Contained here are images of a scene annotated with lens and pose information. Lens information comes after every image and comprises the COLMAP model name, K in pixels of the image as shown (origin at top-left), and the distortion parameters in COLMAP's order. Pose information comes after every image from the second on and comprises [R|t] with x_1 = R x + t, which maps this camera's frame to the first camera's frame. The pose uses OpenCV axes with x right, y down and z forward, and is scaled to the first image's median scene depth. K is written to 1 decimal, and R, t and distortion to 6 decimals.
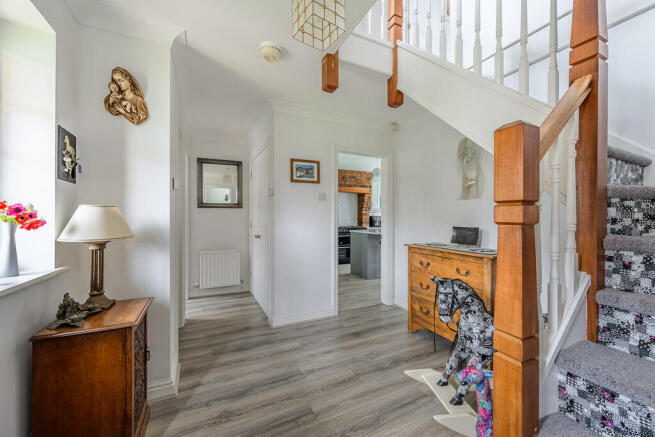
lens RADIAL K [[259.8, 0, 328.4], [0, 259.8, 219.3], [0, 0, 1]] dist [-0.000258, 0.000158]
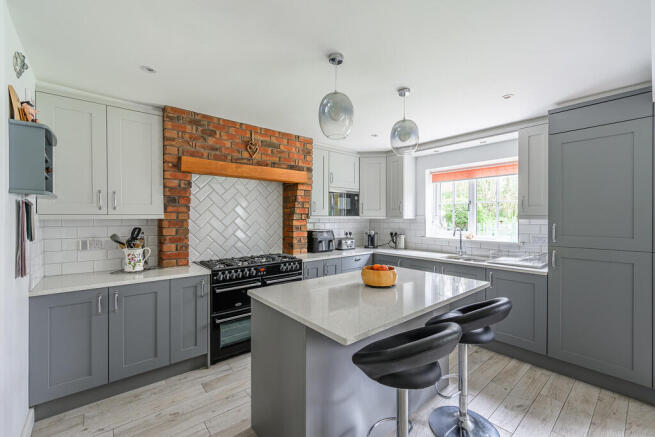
lens RADIAL K [[276.1, 0, 326.7], [0, 276.1, 218.5], [0, 0, 1]] dist [0.001288, 0.000405]
pose [[0.972420, -0.003207, 0.233213, 0.074972], [0.002231, 0.999988, 0.004449, -0.038425], [-0.233224, -0.003806, 0.972416, 0.505232]]
